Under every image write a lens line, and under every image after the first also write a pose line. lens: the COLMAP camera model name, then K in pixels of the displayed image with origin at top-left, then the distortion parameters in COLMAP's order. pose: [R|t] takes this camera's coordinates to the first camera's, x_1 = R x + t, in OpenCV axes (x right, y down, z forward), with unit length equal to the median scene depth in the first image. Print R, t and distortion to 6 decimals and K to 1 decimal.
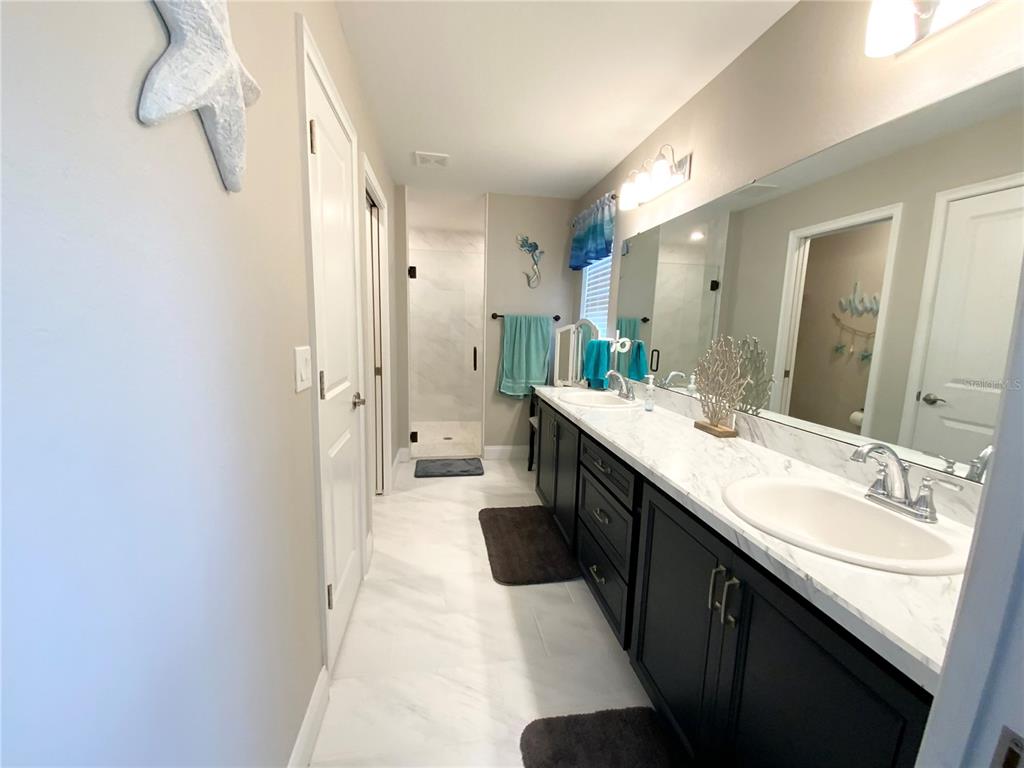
lens RADIAL K [[416.9, 0, 511.9], [0, 416.9, 385.9], [0, 0, 1]] dist [0.018992, -0.019711]
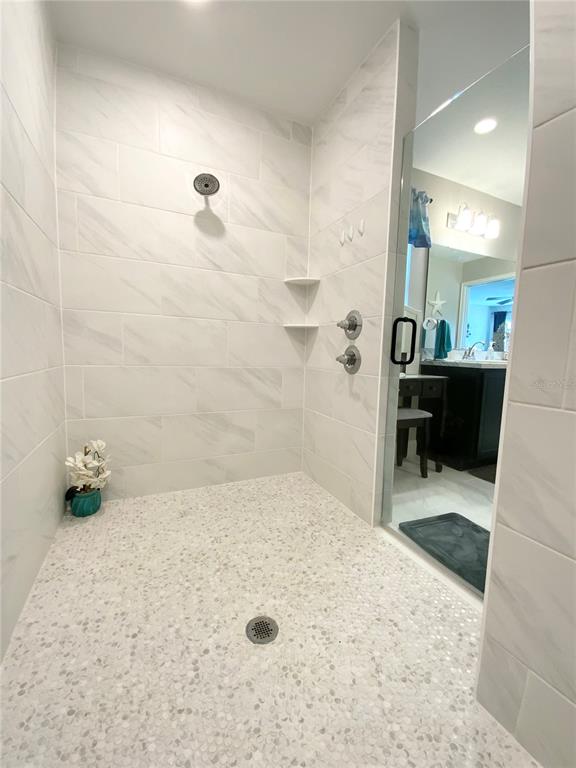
lens RADIAL K [[309.8, 0, 278.5], [0, 309.8, 384.1], [0, 0, 1]] dist [0.022570, -0.019758]
pose [[-0.242828, -0.141889, 0.959636, -0.601840], [0.107865, 0.979161, 0.172070, -0.138047], [-0.964054, 0.145295, -0.222463, 1.783912]]
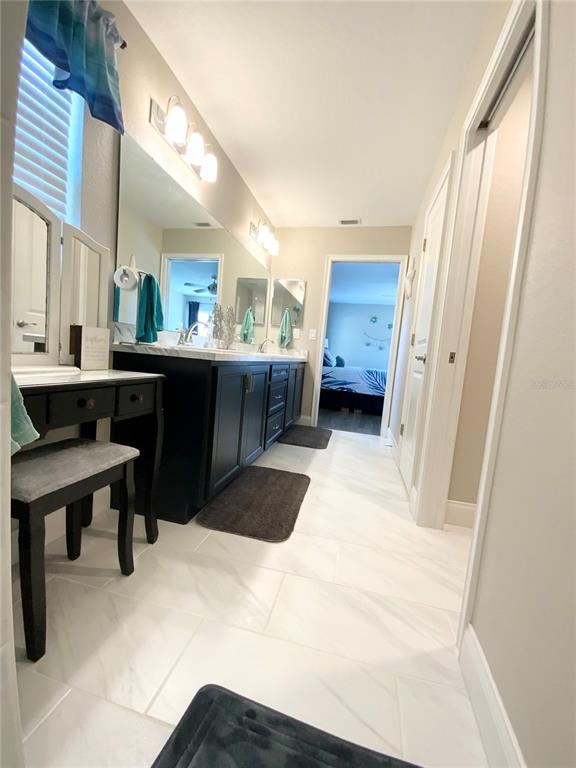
lens RADIAL K [[312.7, 0, 288.0], [0, 312.7, 384.0], [0, 0, 1]] dist [0.018992, -0.019711]
pose [[-0.916603, -0.146894, 0.371836, -0.248037], [-0.060594, 0.970353, 0.233972, -0.070251], [-0.395181, 0.191929, -0.898329, 1.502374]]
